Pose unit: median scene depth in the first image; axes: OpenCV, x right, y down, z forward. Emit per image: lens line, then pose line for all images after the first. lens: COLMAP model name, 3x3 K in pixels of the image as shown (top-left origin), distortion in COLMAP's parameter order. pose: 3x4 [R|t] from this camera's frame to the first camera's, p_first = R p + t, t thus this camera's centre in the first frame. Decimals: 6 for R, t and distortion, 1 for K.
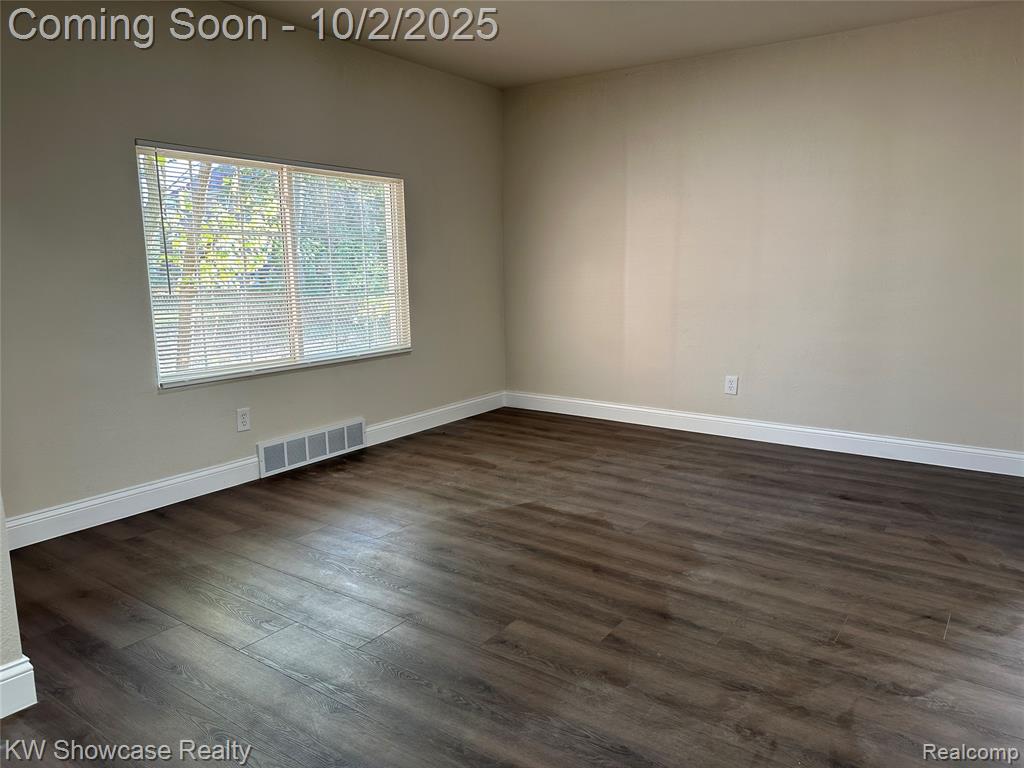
lens RADIAL K [[717.7, 0, 520.2], [0, 717.7, 385.0], [0, 0, 1]] dist [0.068361, -0.059361]
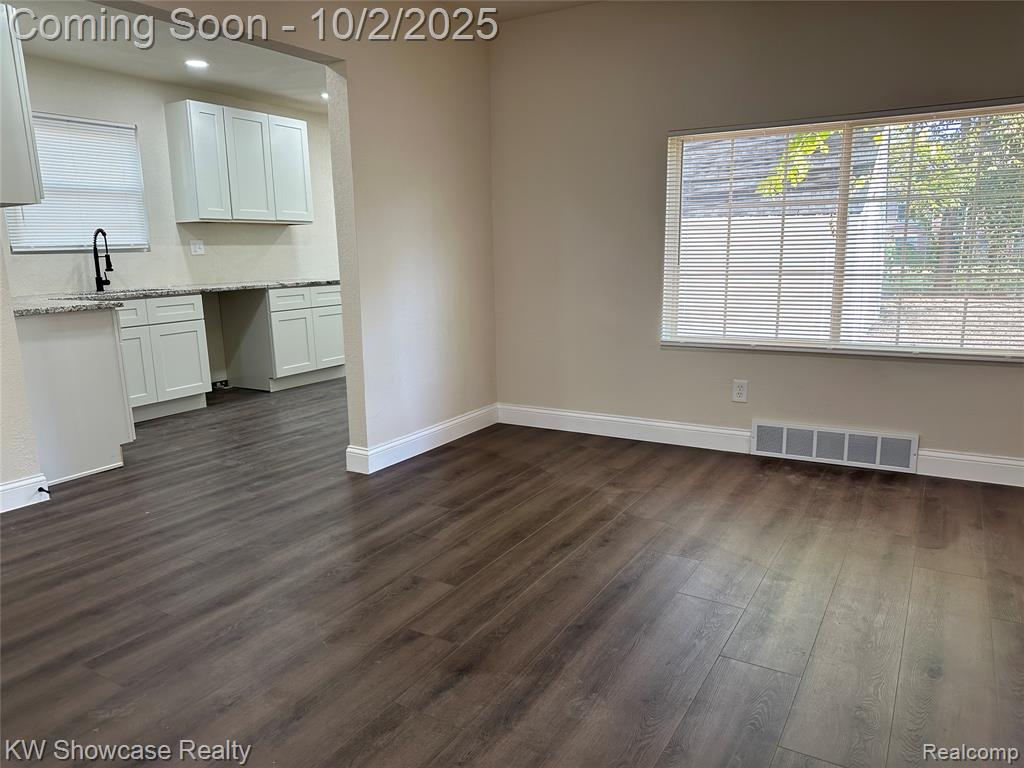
lens RADIAL K [[717.7, 0, 494.0], [0, 717.7, 385.4], [0, 0, 1]] dist [0.068361, -0.059361]
pose [[0.070479, 0.193670, -0.978532, 0.608446], [-0.150316, 0.971832, 0.181517, -0.095985], [0.986123, 0.134296, 0.097605, 0.586419]]
